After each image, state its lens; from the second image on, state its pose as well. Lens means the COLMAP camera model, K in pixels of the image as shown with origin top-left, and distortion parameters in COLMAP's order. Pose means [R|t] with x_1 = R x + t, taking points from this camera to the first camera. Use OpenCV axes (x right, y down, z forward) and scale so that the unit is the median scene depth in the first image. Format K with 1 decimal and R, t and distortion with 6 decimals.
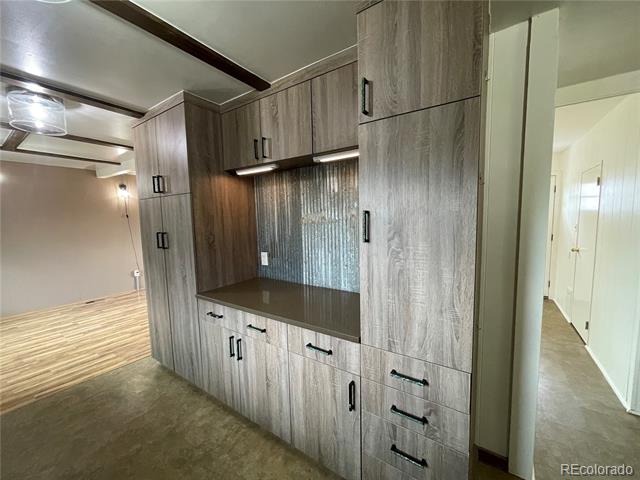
lens RADIAL K [[257.7, 0, 317.7], [0, 257.7, 241.1], [0, 0, 1]] dist [-0.000554, 0.000308]
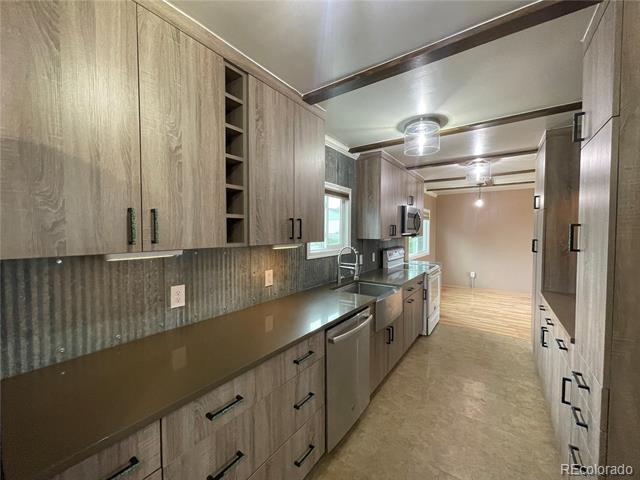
lens RADIAL K [[256.8, 0, 317.0], [0, 256.8, 239.1], [0, 0, 1]] dist [-0.000305, 0.000011]
pose [[-0.028767, 0.049974, -0.998336, 0.802735], [-0.095164, 0.994076, 0.052503, 0.000435], [0.995046, 0.096516, -0.023841, -0.060282]]
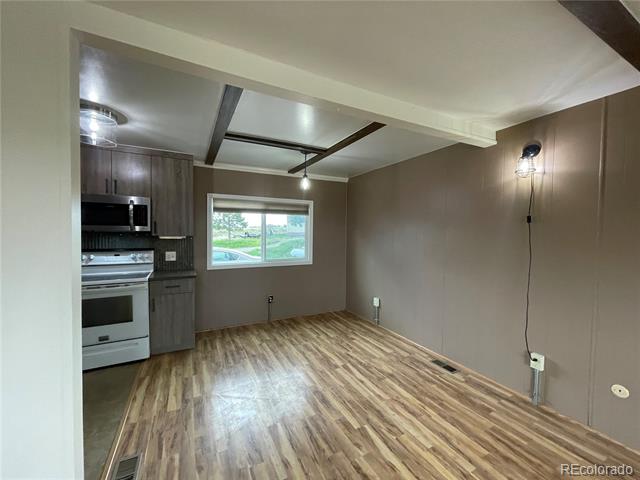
lens RADIAL K [[257.7, 0, 317.7], [0, 257.7, 241.1], [0, 0, 1]] dist [-0.000554, 0.000308]
pose [[-0.488064, 0.039461, -0.871915, -0.551175], [-0.082721, 0.992389, 0.091217, -0.183833], [0.868879, 0.116645, -0.481085, 2.398327]]
